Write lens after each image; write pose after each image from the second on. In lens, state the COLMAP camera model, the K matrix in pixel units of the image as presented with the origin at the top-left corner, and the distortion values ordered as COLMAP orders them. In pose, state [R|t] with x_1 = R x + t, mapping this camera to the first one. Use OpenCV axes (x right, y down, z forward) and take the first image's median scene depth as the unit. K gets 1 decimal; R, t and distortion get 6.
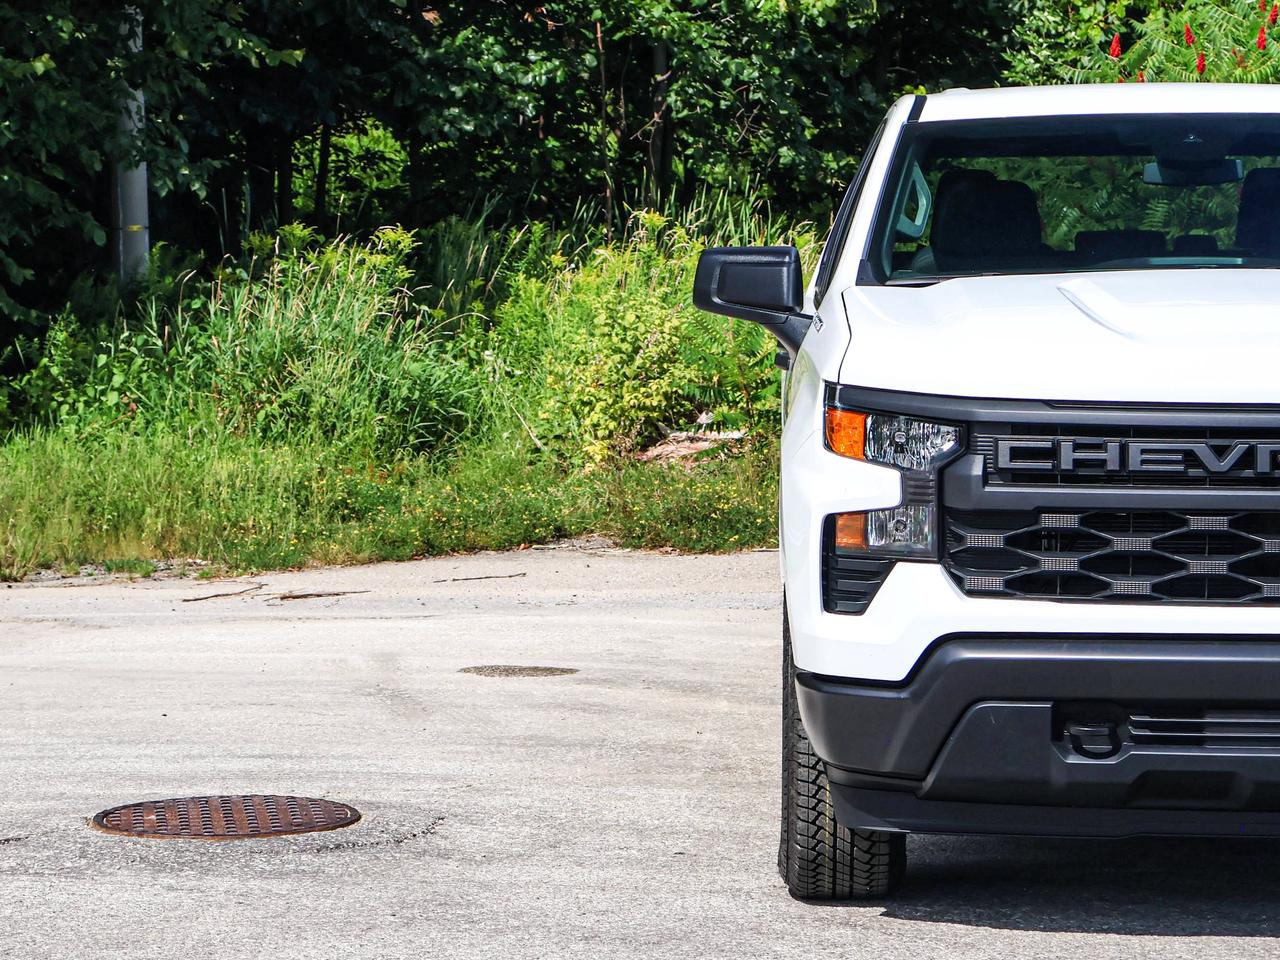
lens RADIAL K [[4027.9, 0, 650.2], [0, 4027.9, 475.5], [0, 0, 1]] dist [0.070509, 0.000000]
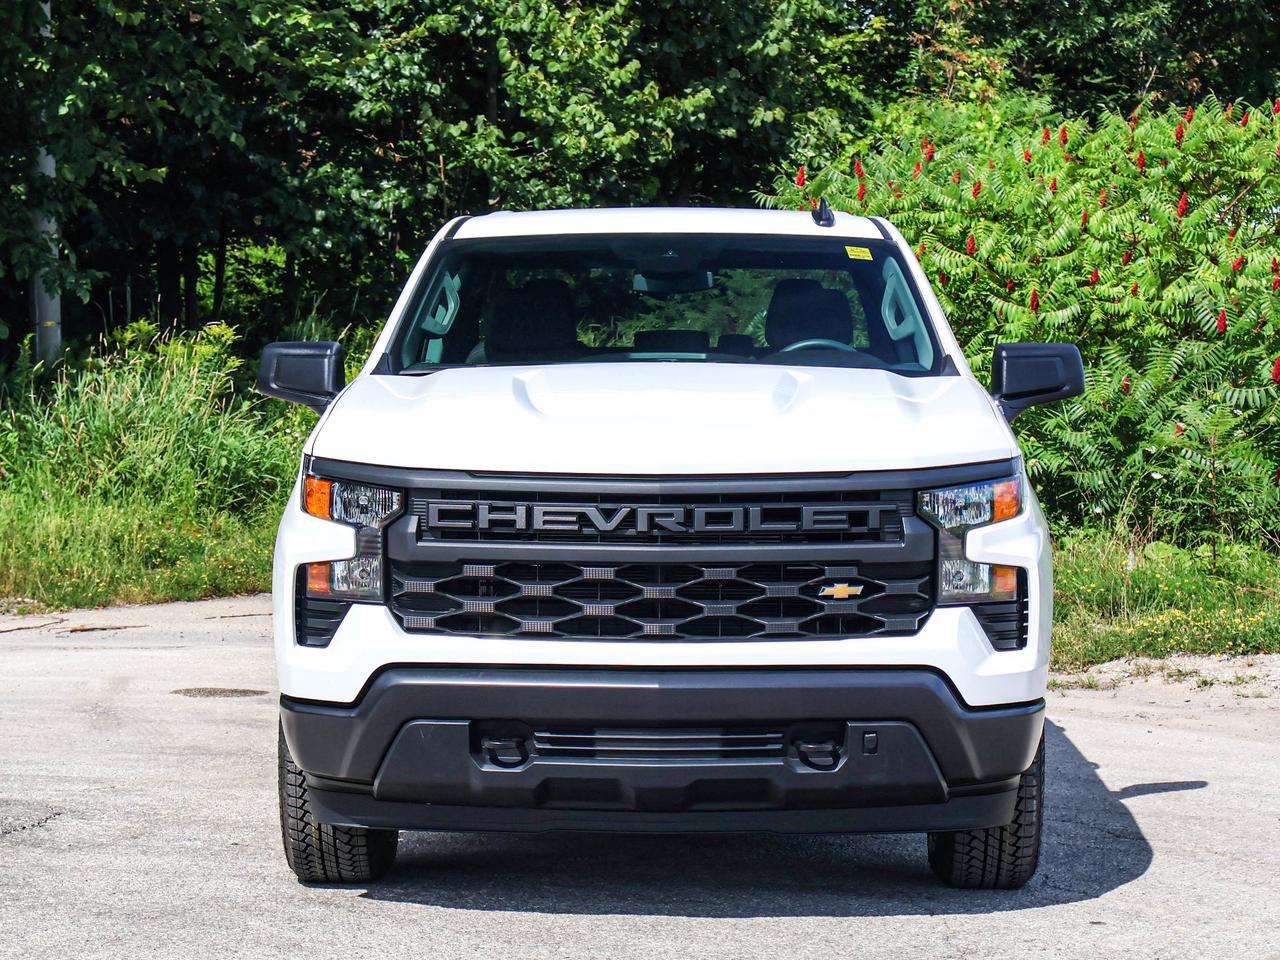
lens RADIAL K [[3348.2, 0, 642.0], [0, 3348.2, 492.3], [0, 0, 1]] dist [-0.247281, 0.000000]
pose [[0.999725, 0.005308, 0.022826, 0.113853], [-0.005040, 0.999918, -0.011804, -0.000538], [-0.022887, 0.011686, 0.999670, -0.000774]]
